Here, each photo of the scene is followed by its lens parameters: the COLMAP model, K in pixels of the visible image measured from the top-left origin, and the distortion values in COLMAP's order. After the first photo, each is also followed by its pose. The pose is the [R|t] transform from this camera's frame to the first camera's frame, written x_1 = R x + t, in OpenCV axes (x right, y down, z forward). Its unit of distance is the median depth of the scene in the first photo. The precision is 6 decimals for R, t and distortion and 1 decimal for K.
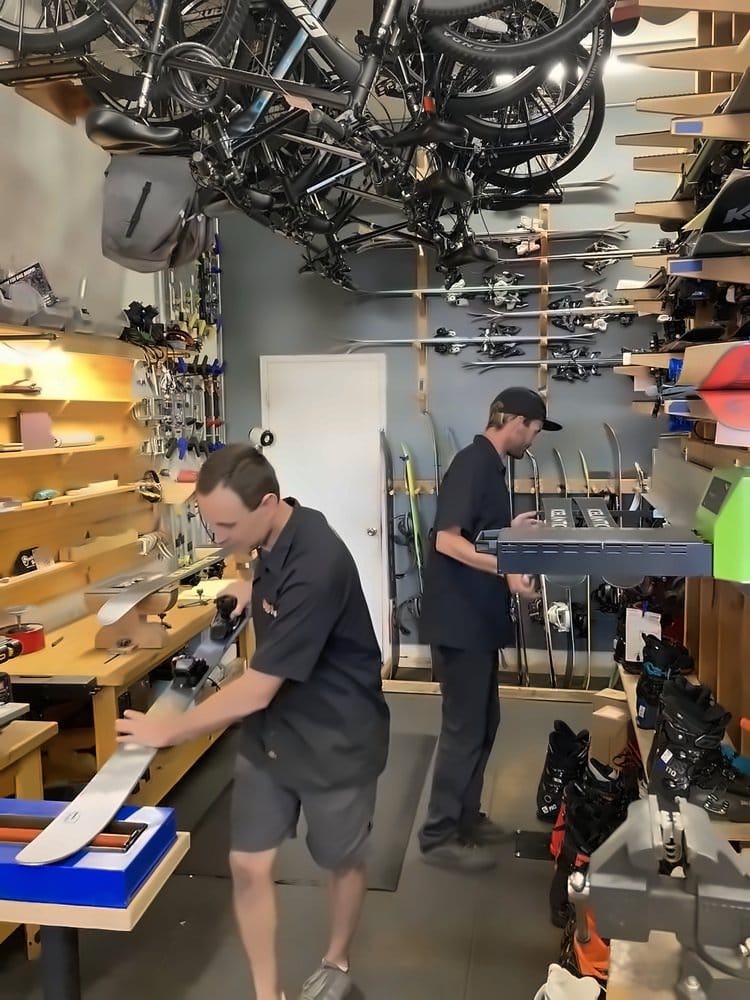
lens RADIAL K [[871.4, 0, 375.0], [0, 871.4, 500.0], [0, 0, 1]] dist [0.005429, 0.002396]
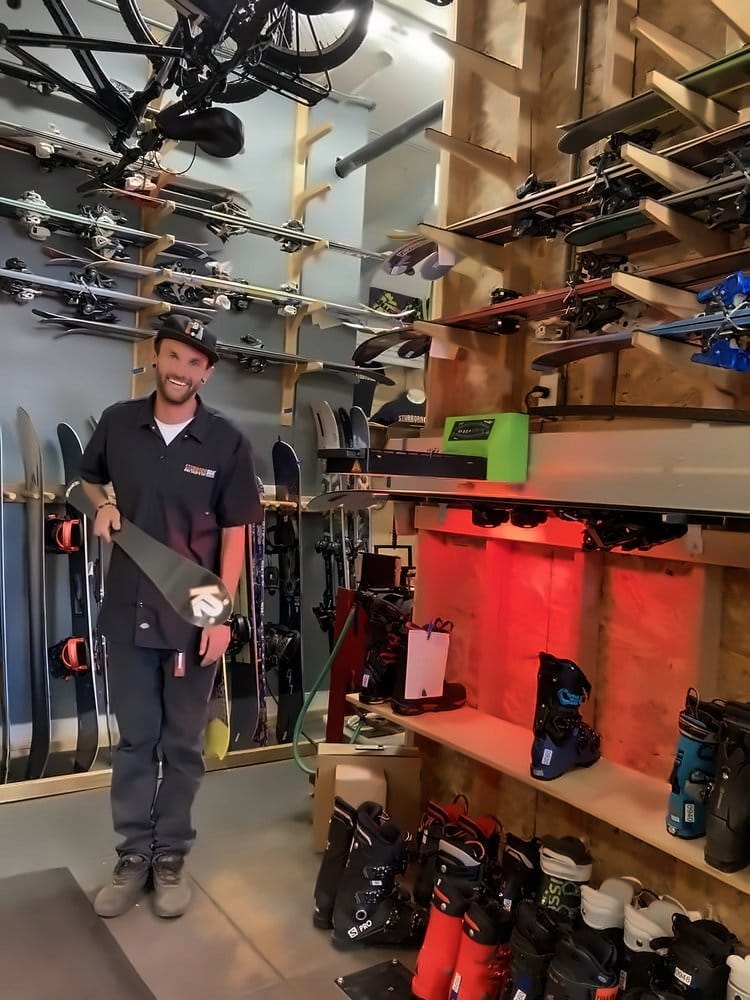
lens RADIAL K [[812.4, 0, 387.7], [0, 812.4, 504.1], [0, 0, 1]] dist [0.004277, -0.007569]
pose [[0.687374, 0.041604, 0.725111, -0.273224], [0.006908, 0.997938, -0.063807, 0.059988], [-0.726270, 0.048868, 0.685670, 0.536657]]
